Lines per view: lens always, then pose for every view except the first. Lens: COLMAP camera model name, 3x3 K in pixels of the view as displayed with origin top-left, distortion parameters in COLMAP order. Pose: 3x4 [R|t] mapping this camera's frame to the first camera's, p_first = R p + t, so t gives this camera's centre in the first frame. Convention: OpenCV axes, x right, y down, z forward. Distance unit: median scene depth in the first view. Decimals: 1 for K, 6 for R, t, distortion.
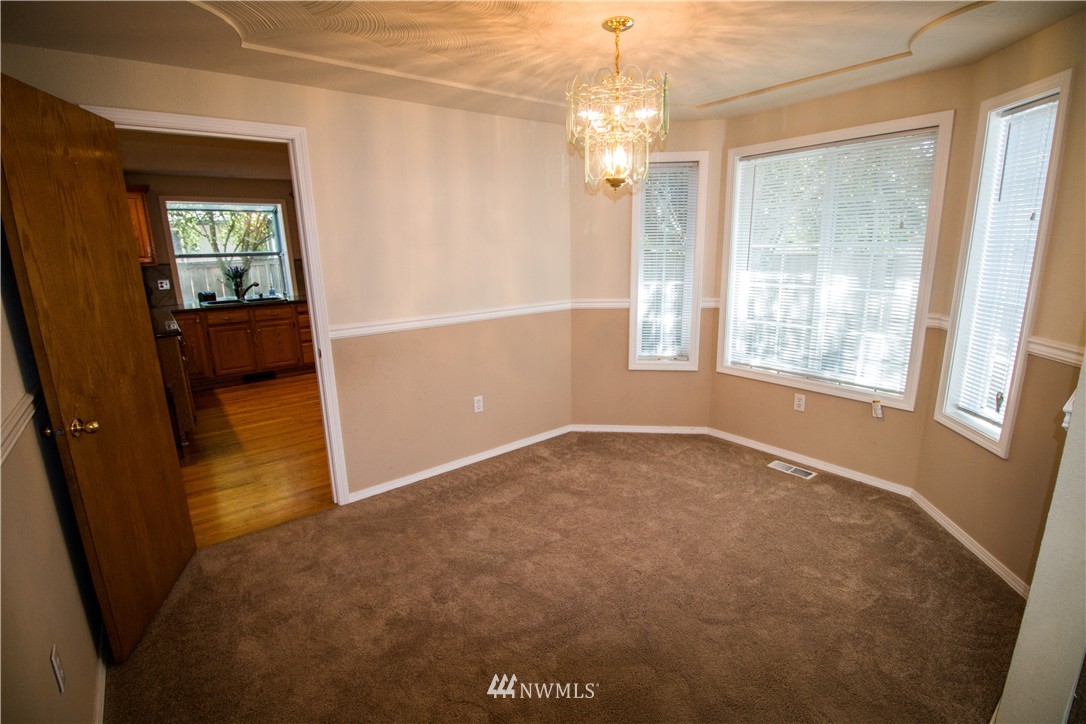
lens RADIAL K [[508.2, 0, 548.1], [0, 508.2, 360.1], [0, 0, 1]] dist [0.002189, -0.016505]
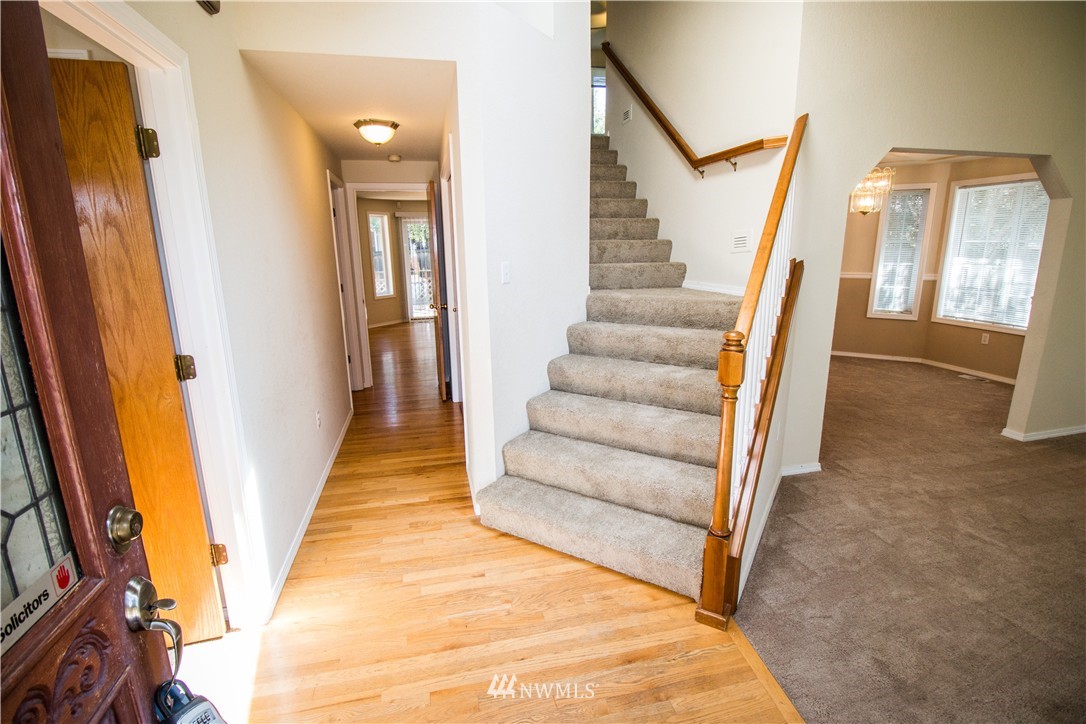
lens RADIAL K [[508.2, 0, 548.1], [0, 508.2, 360.1], [0, 0, 1]] dist [0.002189, -0.016505]
pose [[0.906940, 0.099815, -0.409264, -0.089976], [-0.098124, 0.994855, 0.025189, 0.221345], [0.409673, 0.017314, 0.912068, -0.918829]]
